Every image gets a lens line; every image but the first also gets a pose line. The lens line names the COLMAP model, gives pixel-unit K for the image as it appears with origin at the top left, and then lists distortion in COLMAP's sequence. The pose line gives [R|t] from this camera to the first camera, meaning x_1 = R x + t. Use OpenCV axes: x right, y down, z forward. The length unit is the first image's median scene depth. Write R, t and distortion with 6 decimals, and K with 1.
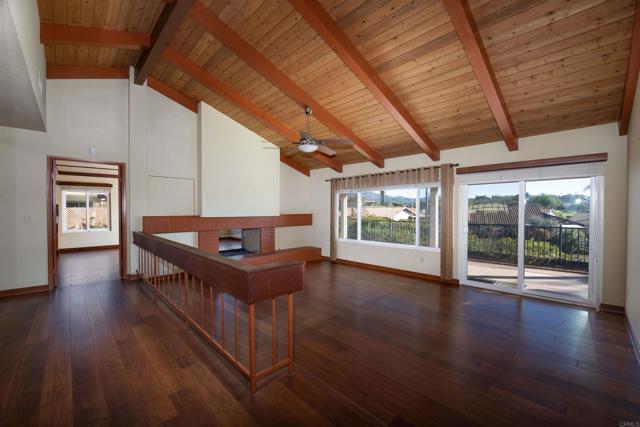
lens RADIAL K [[262.1, 0, 320.0], [0, 262.1, 213.5], [0, 0, 1]] dist [-0.009822, -0.000138]
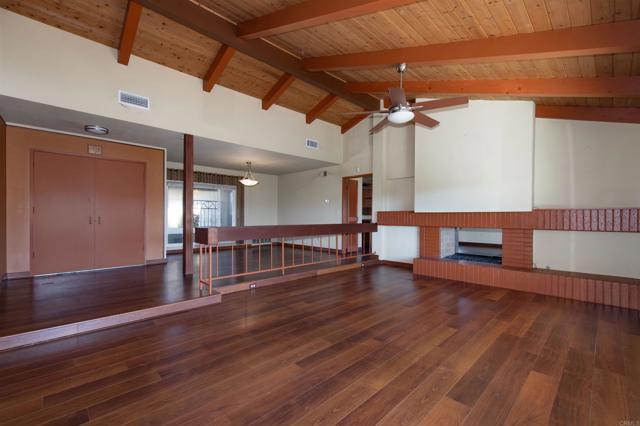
lens RADIAL K [[262.1, 0, 320.0], [0, 262.1, 213.0], [0, 0, 1]] dist [-0.009822, -0.000138]
pose [[0.016191, -0.014938, -0.999757, 0.444552], [-0.016886, 0.999742, -0.015211, 0.030843], [0.999726, 0.017129, 0.015934, 0.488622]]
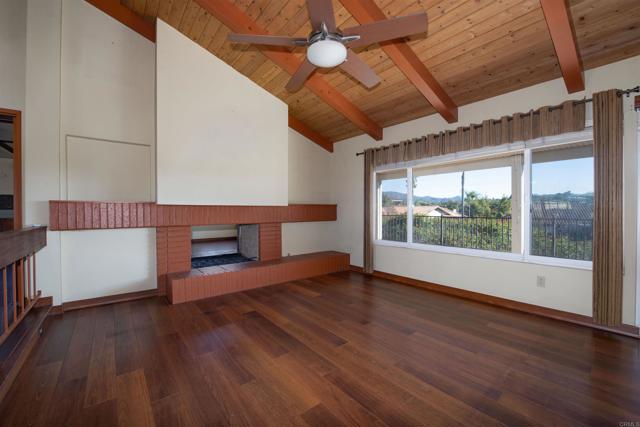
lens RADIAL K [[262.1, 0, 320.0], [0, 262.1, 213.5], [0, 0, 1]] dist [-0.009822, -0.000138]
pose [[0.995495, -0.001923, -0.094792, -0.008363], [0.001734, 0.999996, -0.002077, 0.030161], [0.094796, 0.001903, 0.995495, 0.336562]]
